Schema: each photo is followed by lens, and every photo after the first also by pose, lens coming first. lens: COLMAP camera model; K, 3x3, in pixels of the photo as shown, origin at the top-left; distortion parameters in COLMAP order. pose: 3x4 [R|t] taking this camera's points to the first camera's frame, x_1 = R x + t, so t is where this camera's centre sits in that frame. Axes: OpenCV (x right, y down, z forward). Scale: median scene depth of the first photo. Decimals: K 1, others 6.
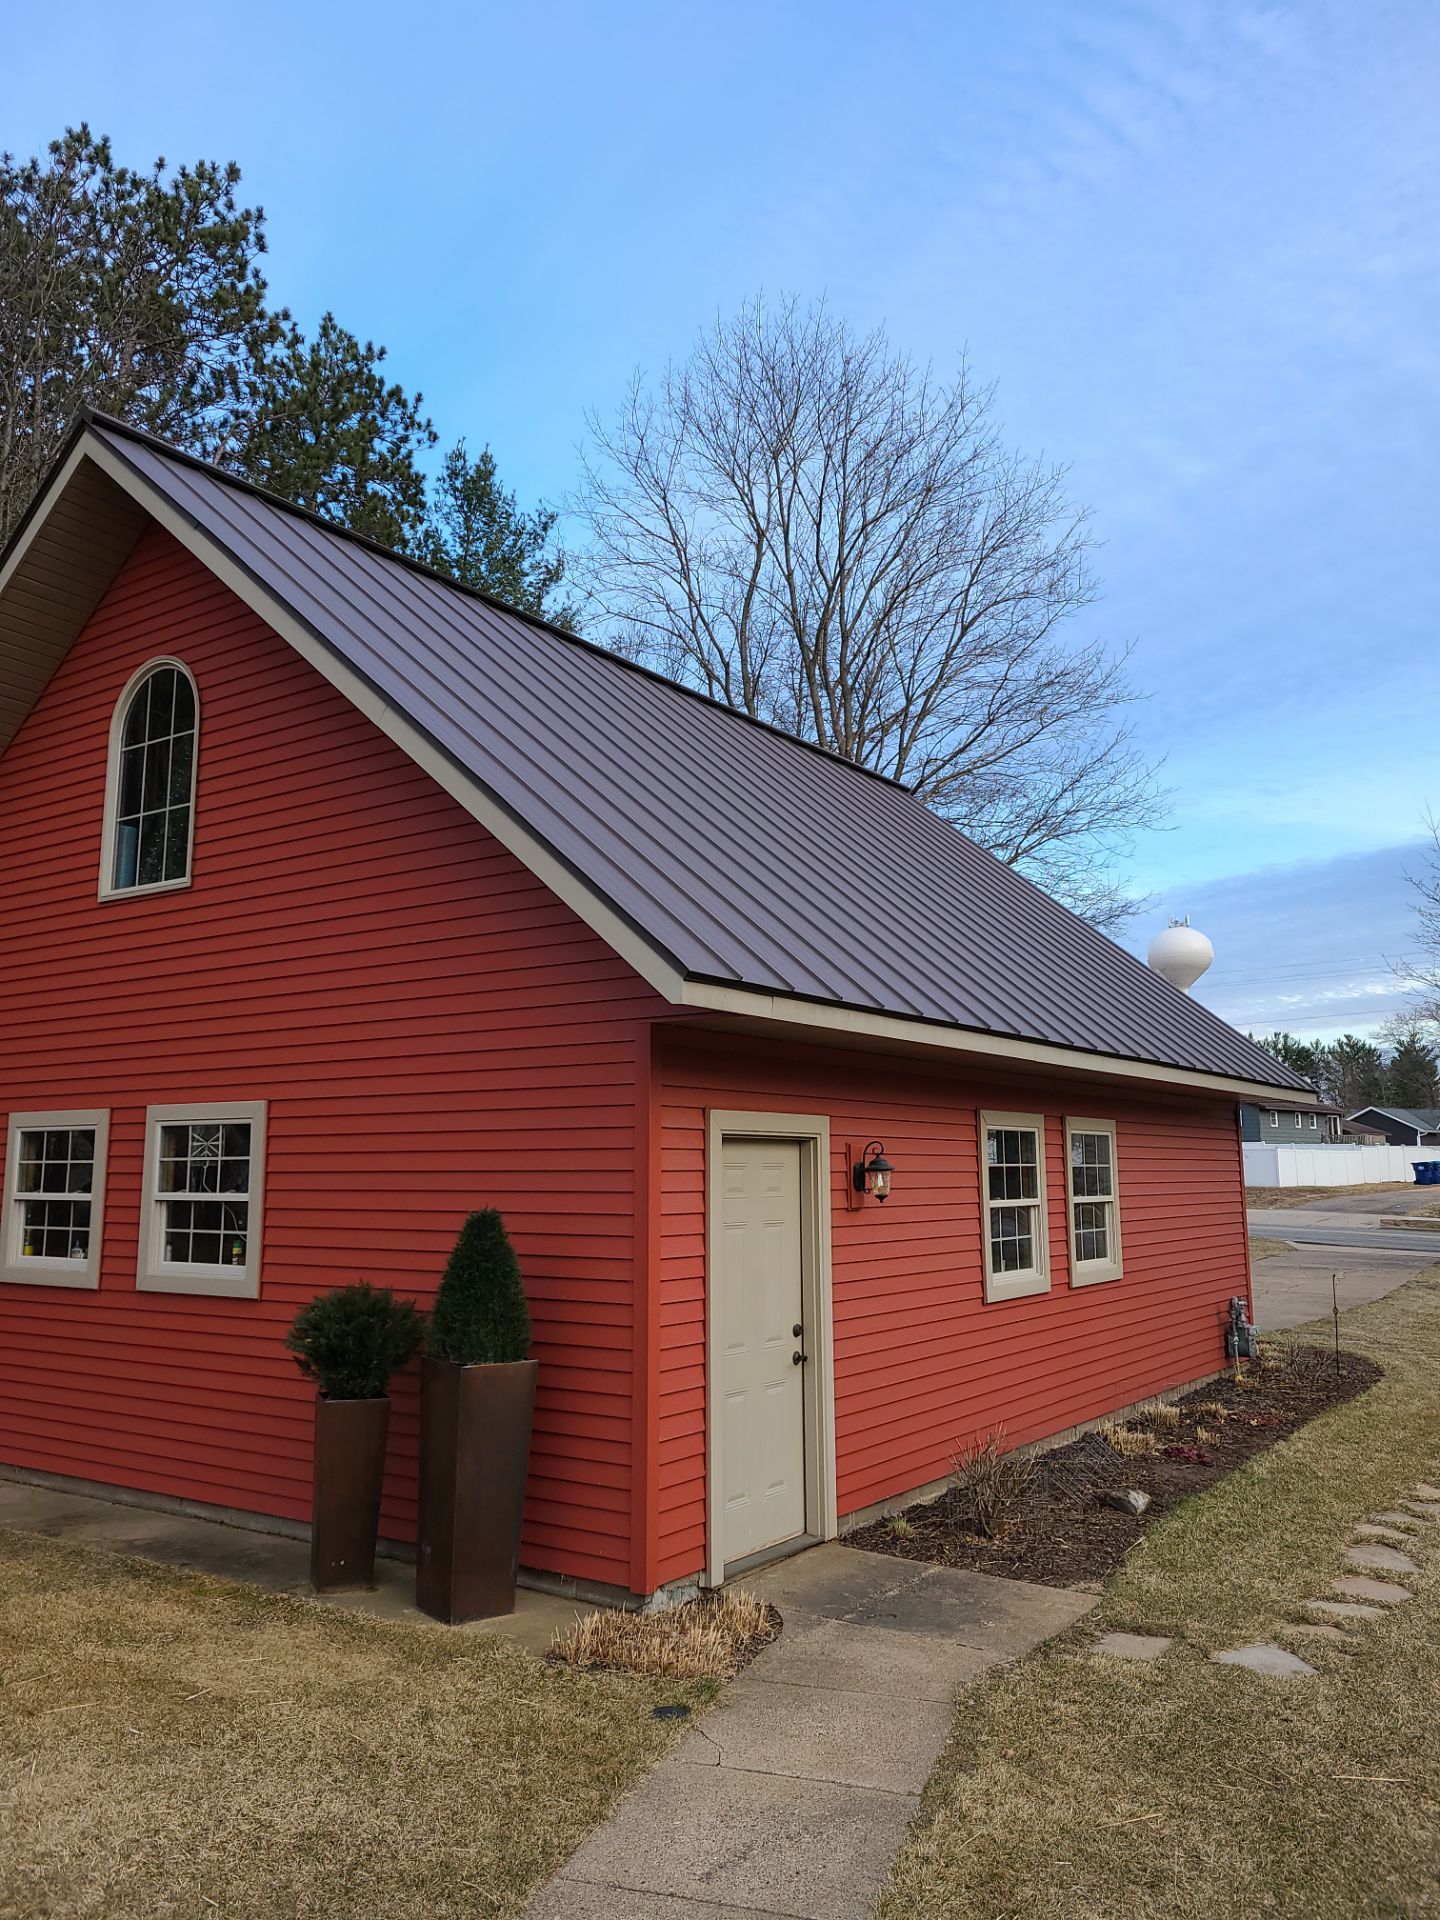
lens RADIAL K [[1452.4, 0, 720.0], [0, 1452.4, 960.0], [0, 0, 1]] dist [0.001820, 0.000723]
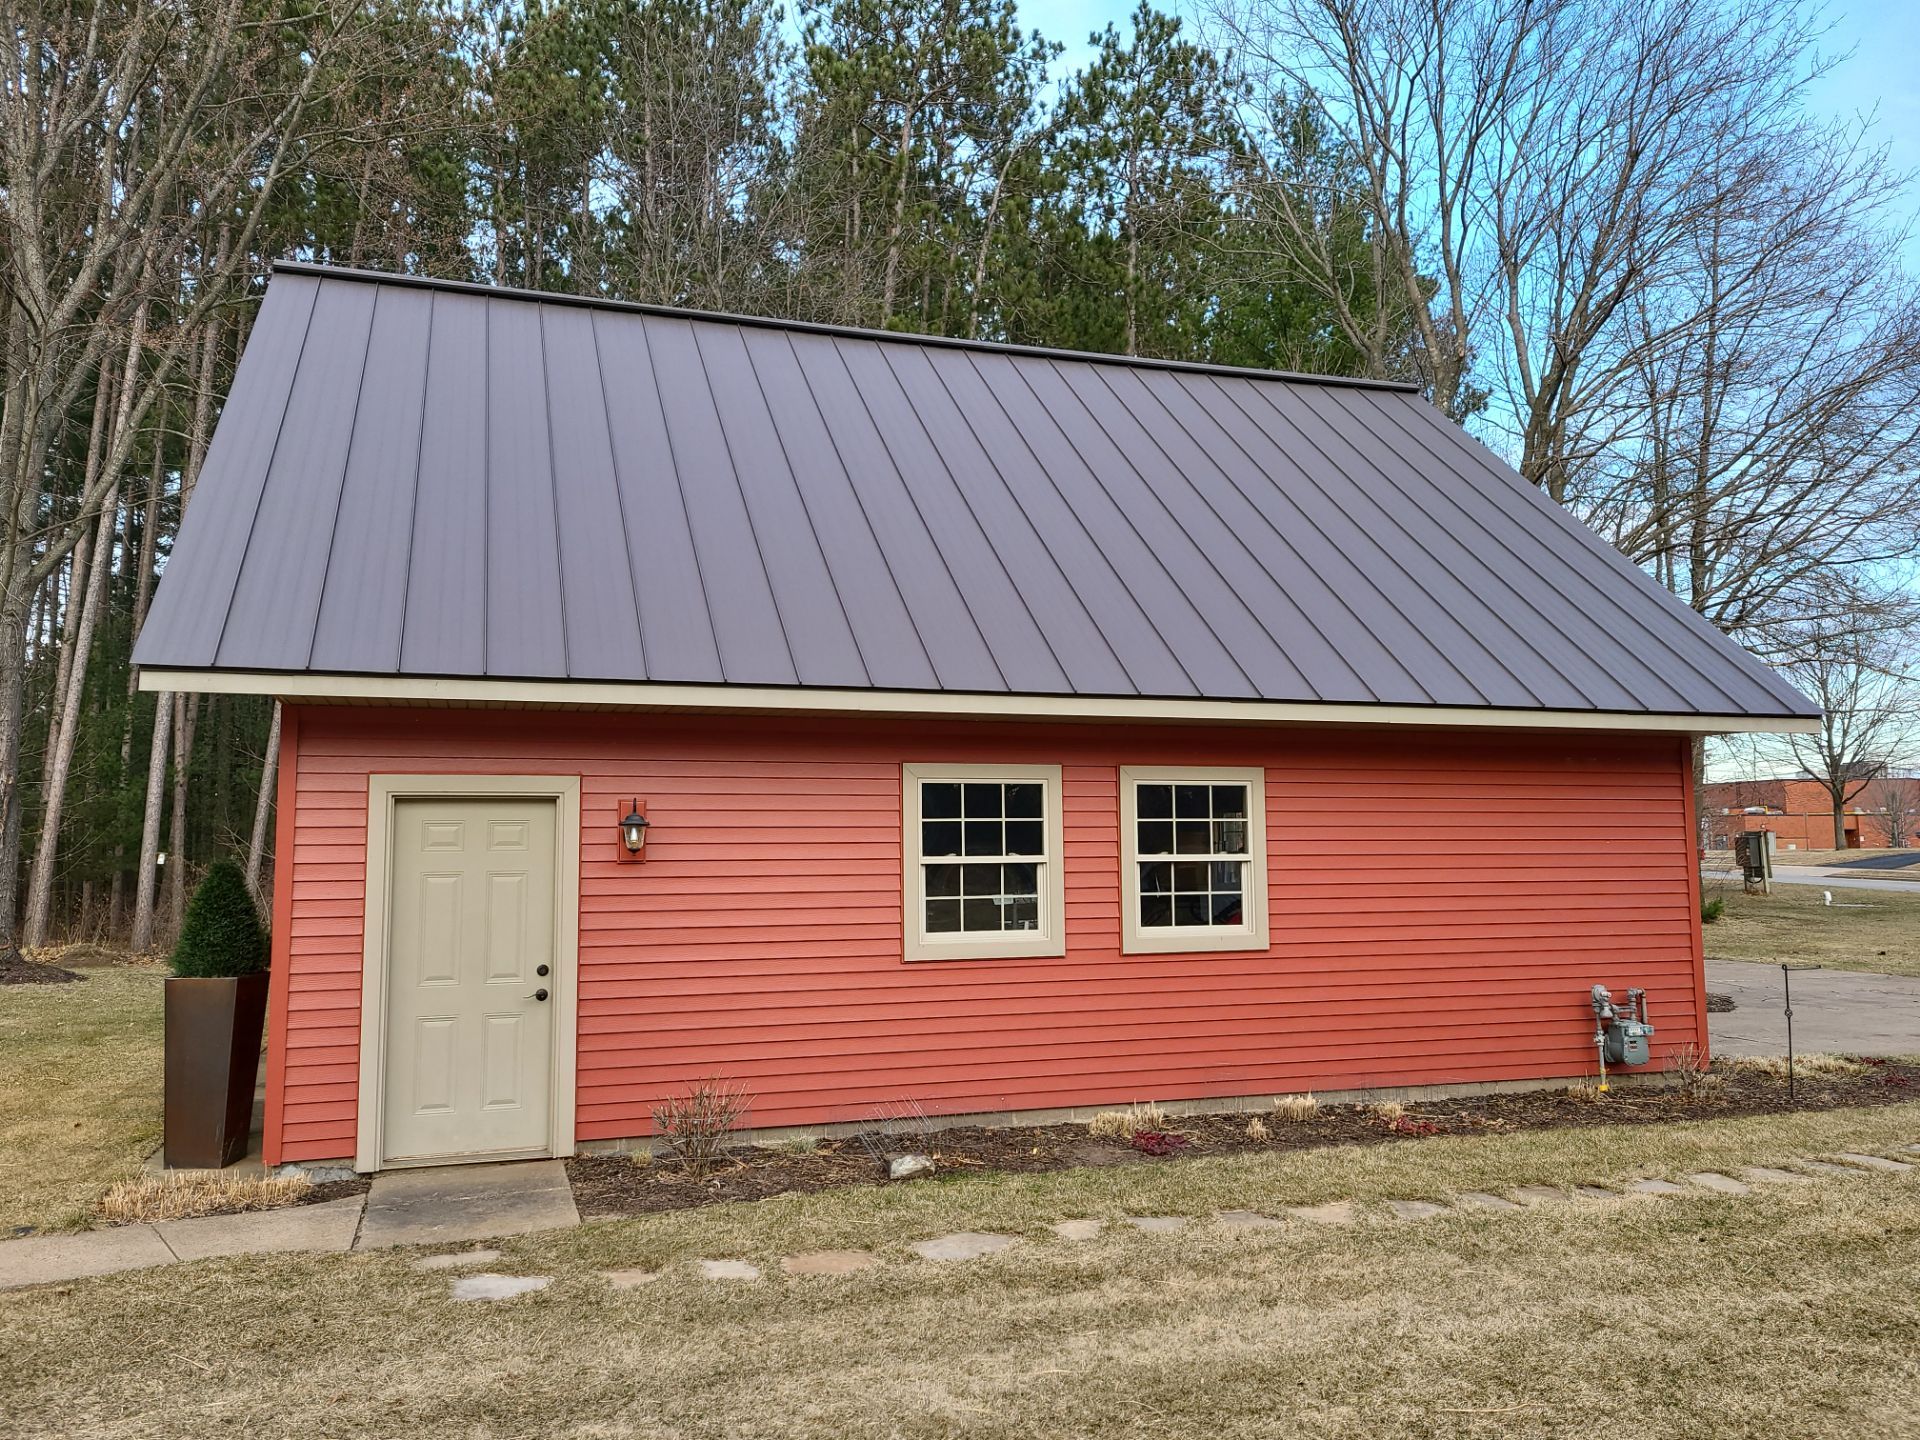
lens RADIAL K [[1452.4, 0, 957.9], [0, 1452.4, 729.7], [0, 0, 1]] dist [0.001820, 0.000723]
pose [[0.799759, -0.052057, -0.598060, 0.671326], [0.092538, 0.995016, 0.037138, 0.042028], [0.593146, -0.085044, 0.800591, 0.218916]]
